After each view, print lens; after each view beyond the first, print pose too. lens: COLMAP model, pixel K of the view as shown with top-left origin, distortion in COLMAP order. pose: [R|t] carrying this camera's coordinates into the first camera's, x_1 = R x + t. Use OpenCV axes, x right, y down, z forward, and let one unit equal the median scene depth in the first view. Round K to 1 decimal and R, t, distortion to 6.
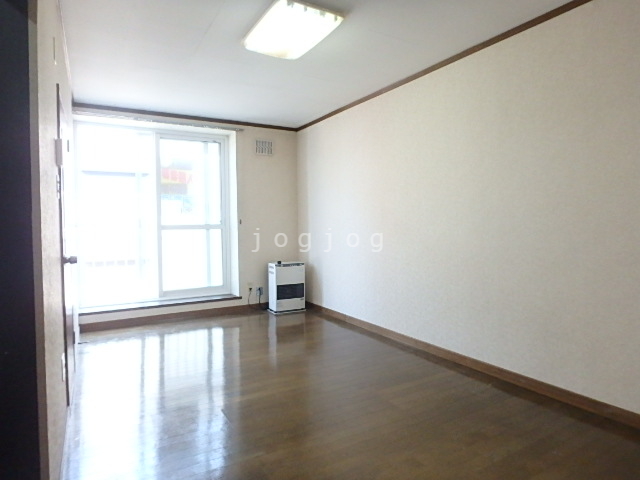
lens RADIAL K [[407.2, 0, 322.8], [0, 407.2, 239.9], [0, 0, 1]] dist [-0.000066, -0.000378]
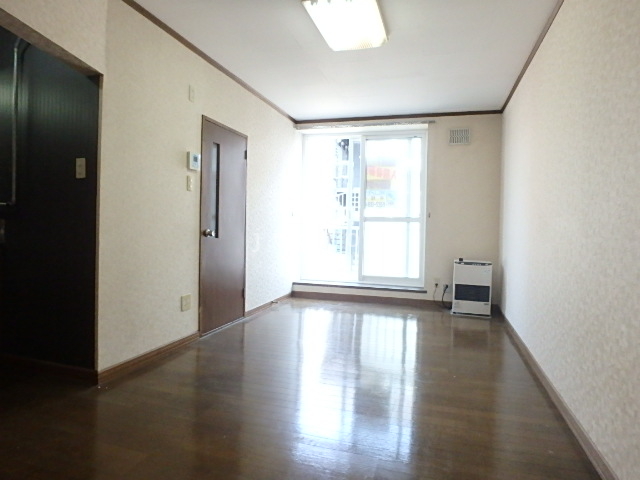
lens RADIAL K [[407.2, 0, 323.7], [0, 407.2, 238.7], [0, 0, 1]] dist [-0.000066, -0.000378]
pose [[0.692939, 0.056456, -0.718782, 0.328909], [-0.055741, 0.998141, 0.024661, 0.002334], [0.718838, 0.022977, 0.694798, 0.130256]]
